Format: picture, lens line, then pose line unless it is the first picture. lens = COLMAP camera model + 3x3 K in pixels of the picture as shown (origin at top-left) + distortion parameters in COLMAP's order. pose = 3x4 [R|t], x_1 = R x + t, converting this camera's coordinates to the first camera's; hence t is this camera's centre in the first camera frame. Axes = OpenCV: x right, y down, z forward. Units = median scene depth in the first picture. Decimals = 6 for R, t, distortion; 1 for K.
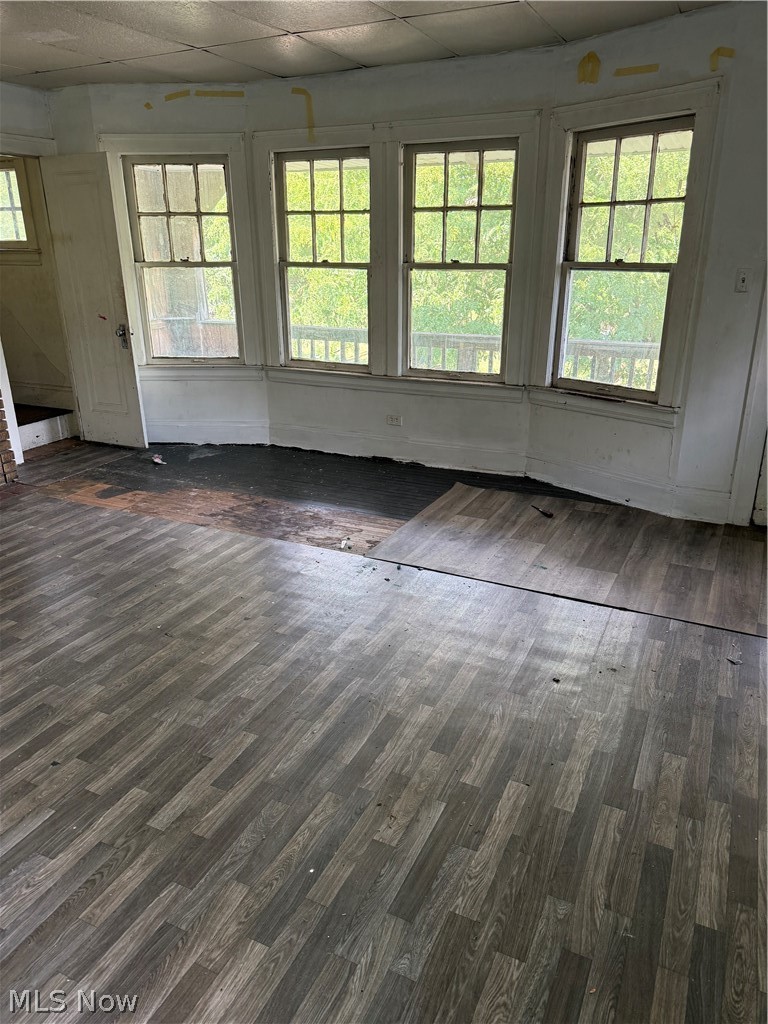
lens RADIAL K [[730.0, 0, 382.0], [0, 730.0, 514.1], [0, 0, 1]] dist [0.081498, -0.104216]
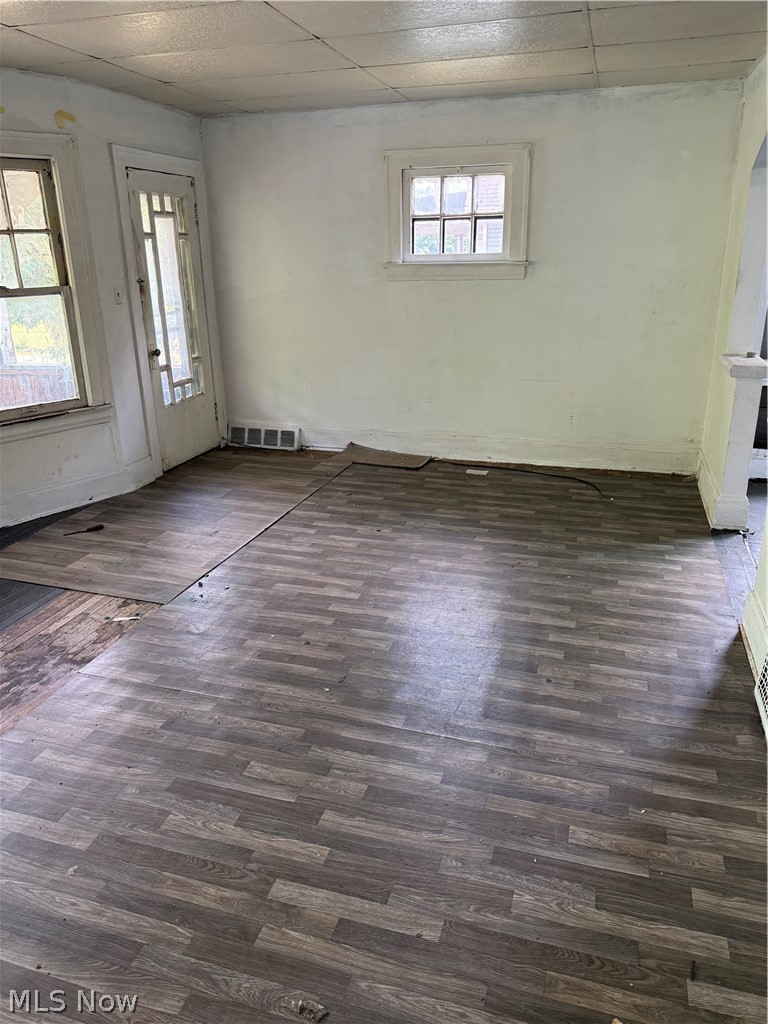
lens RADIAL K [[730.0, 0, 382.0], [0, 730.0, 514.1], [0, 0, 1]] dist [0.081498, -0.104216]
pose [[-0.157120, -0.323727, 0.933013, -0.732419], [0.372794, 0.855411, 0.359580, -0.220693], [-0.914515, 0.404319, -0.013719, 0.589451]]
